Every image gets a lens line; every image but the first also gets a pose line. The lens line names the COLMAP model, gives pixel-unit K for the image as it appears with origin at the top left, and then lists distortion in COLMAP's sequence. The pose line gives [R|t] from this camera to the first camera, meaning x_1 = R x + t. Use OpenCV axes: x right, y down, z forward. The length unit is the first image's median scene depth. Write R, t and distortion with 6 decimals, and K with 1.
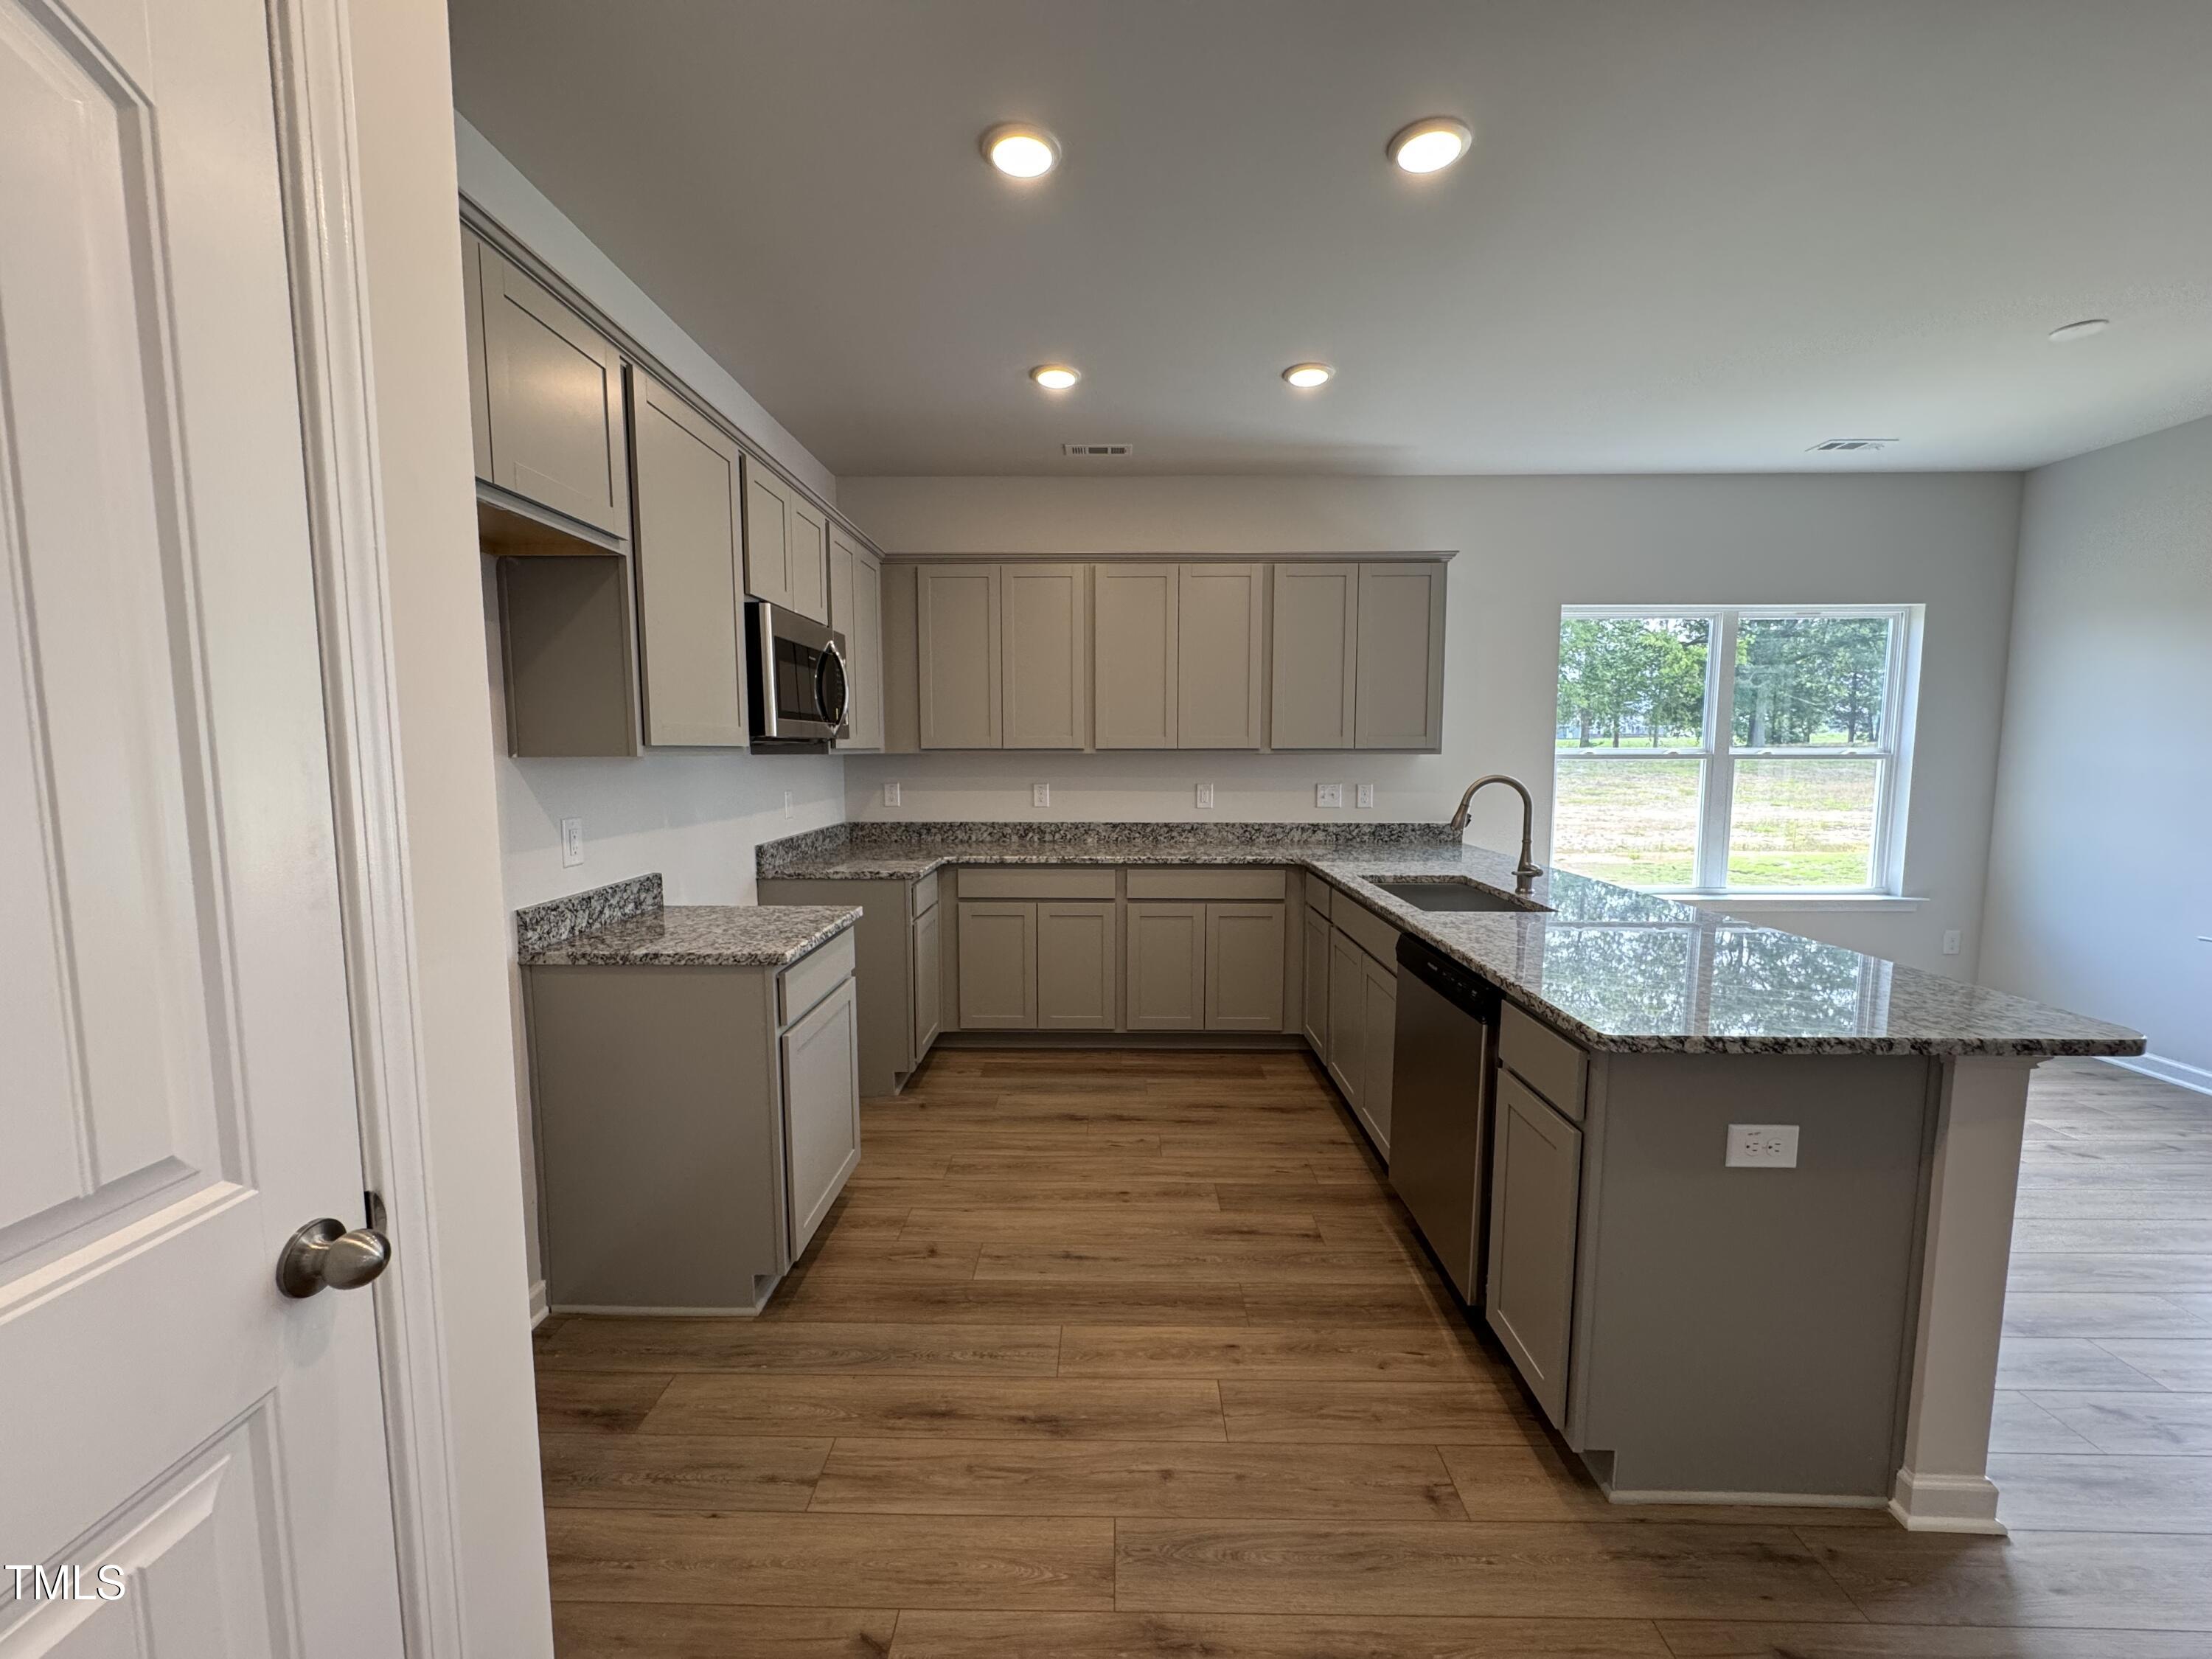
lens RADIAL K [[886.1, 0, 1102.4], [0, 886.1, 828.1], [0, 0, 1]] dist [-0.003830, 0.000229]
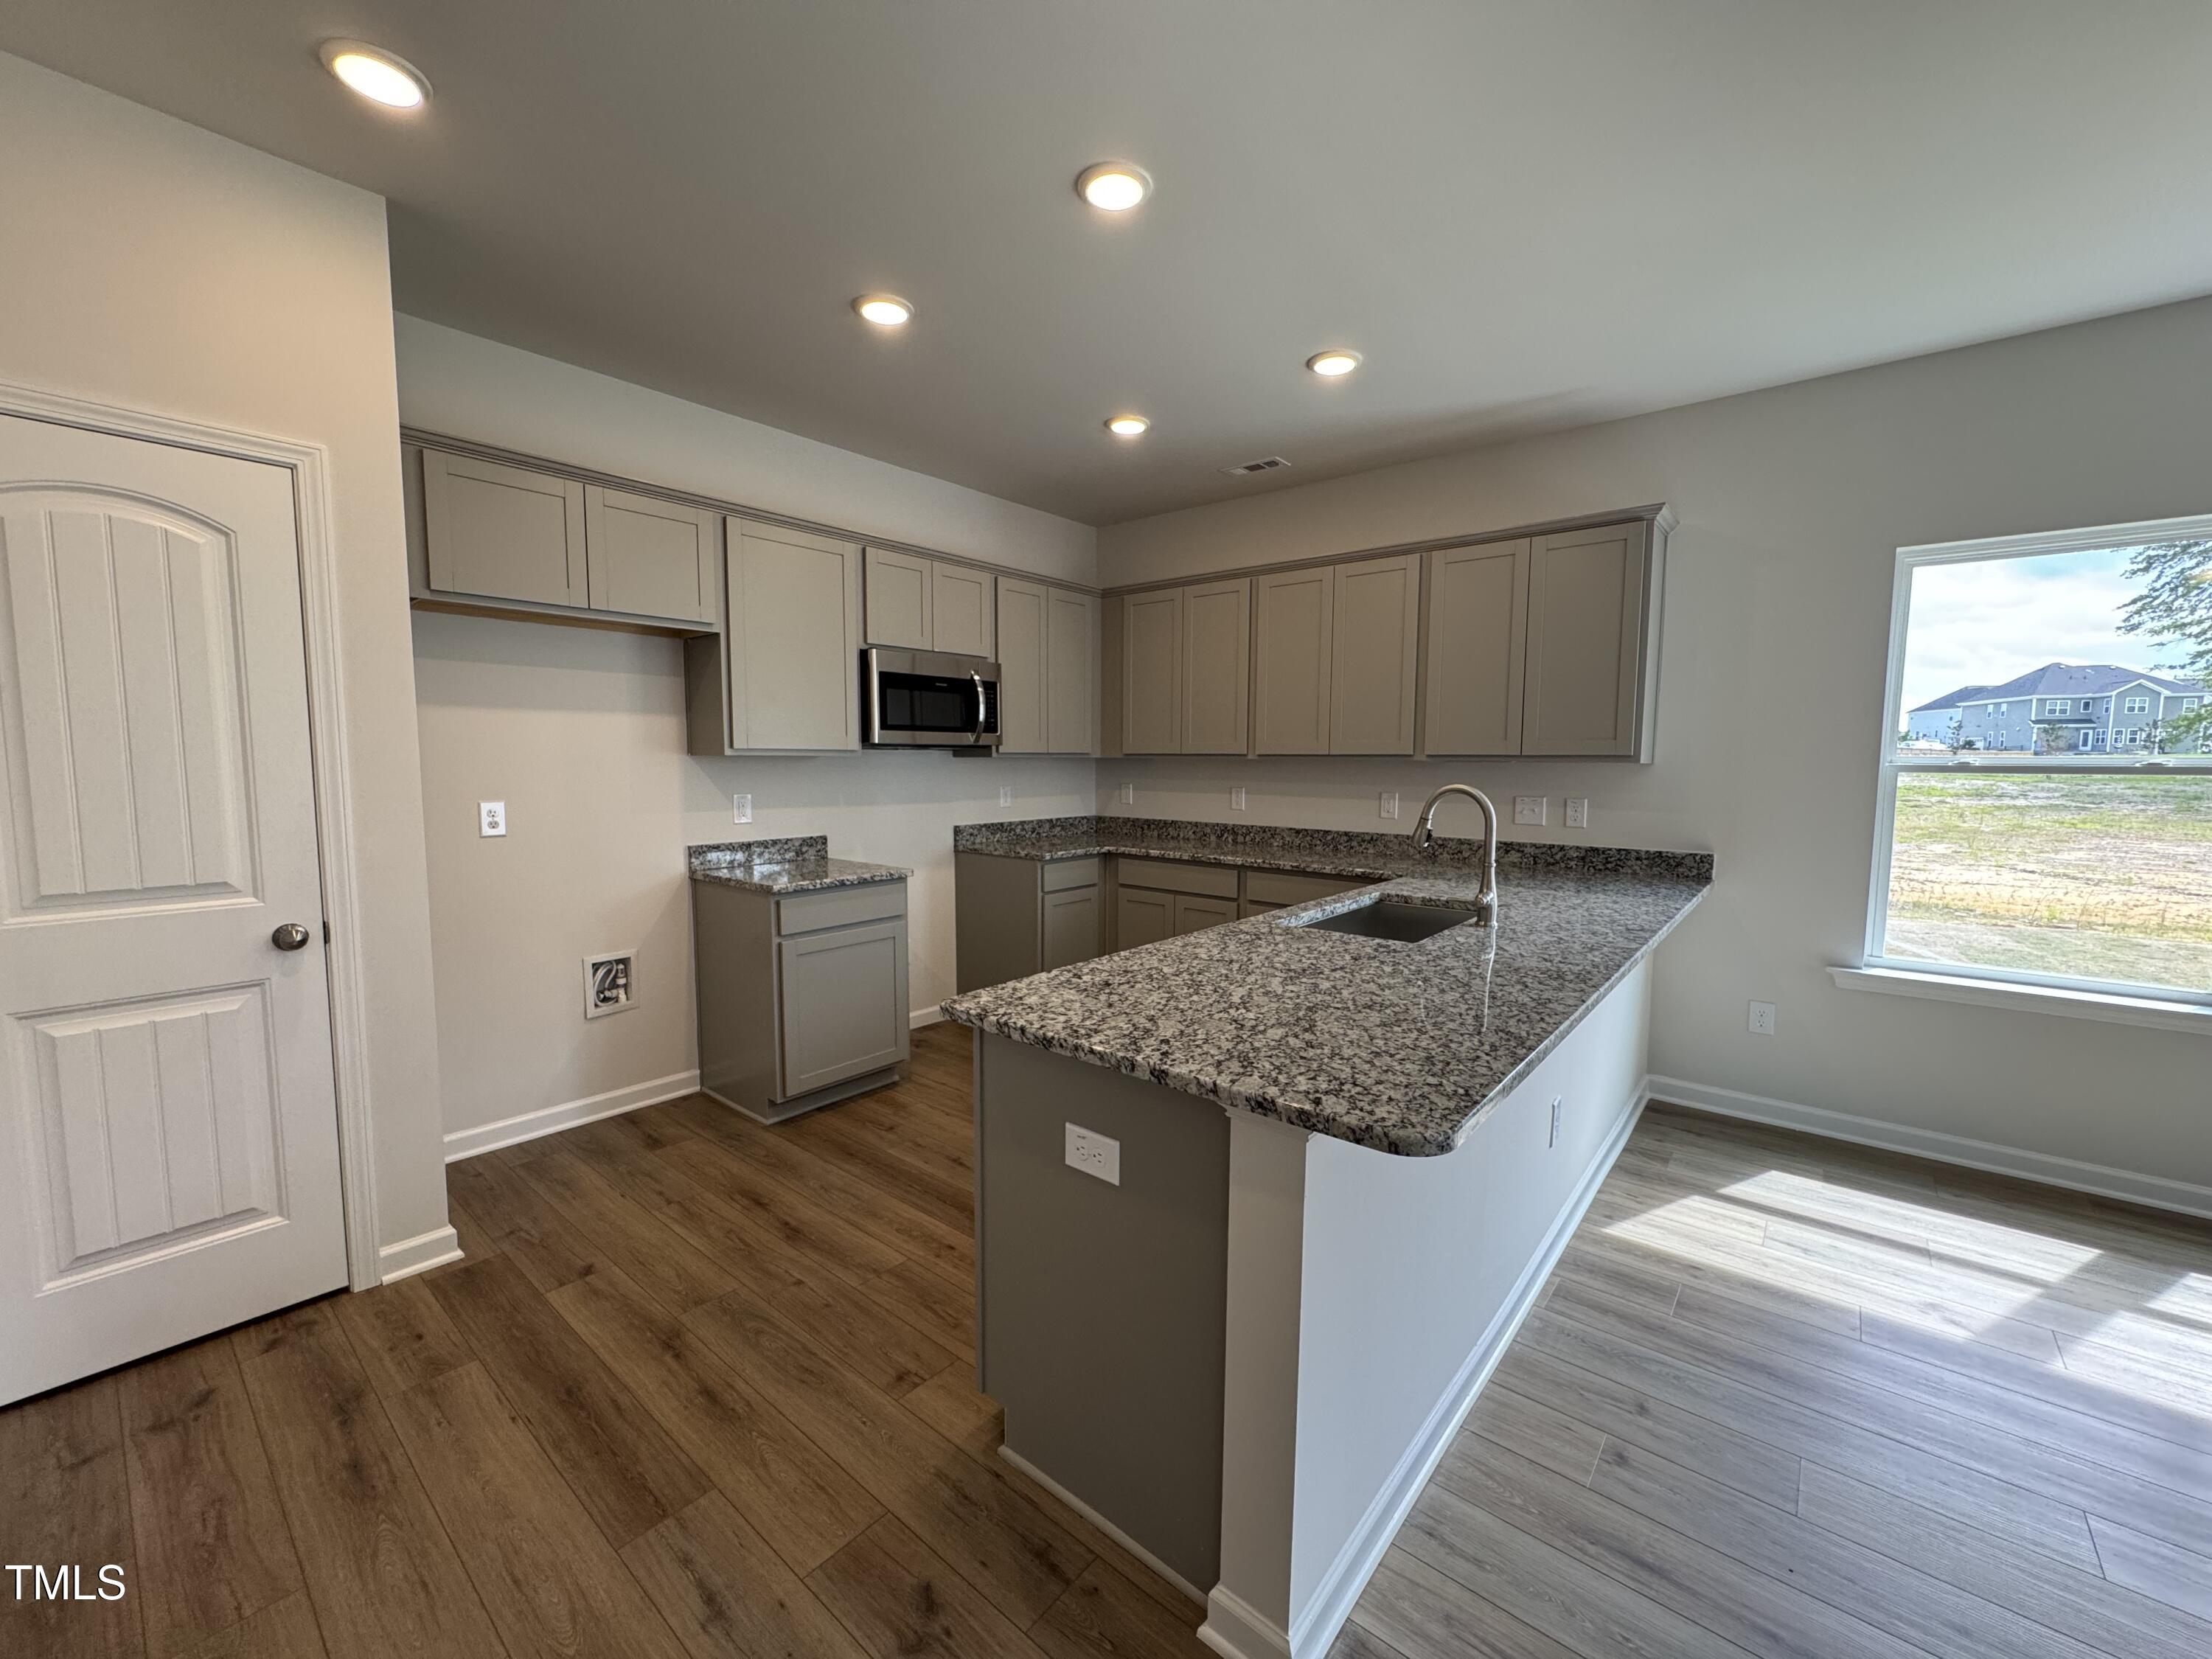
lens RADIAL K [[886.1, 0, 1105.6], [0, 886.1, 831.8], [0, 0, 1]] dist [-0.003830, 0.000229]
pose [[0.775543, 0.057537, -0.628668, 0.675111], [-0.062189, 0.997957, 0.014617, -0.005075], [0.628224, 0.027760, 0.777537, 0.118908]]
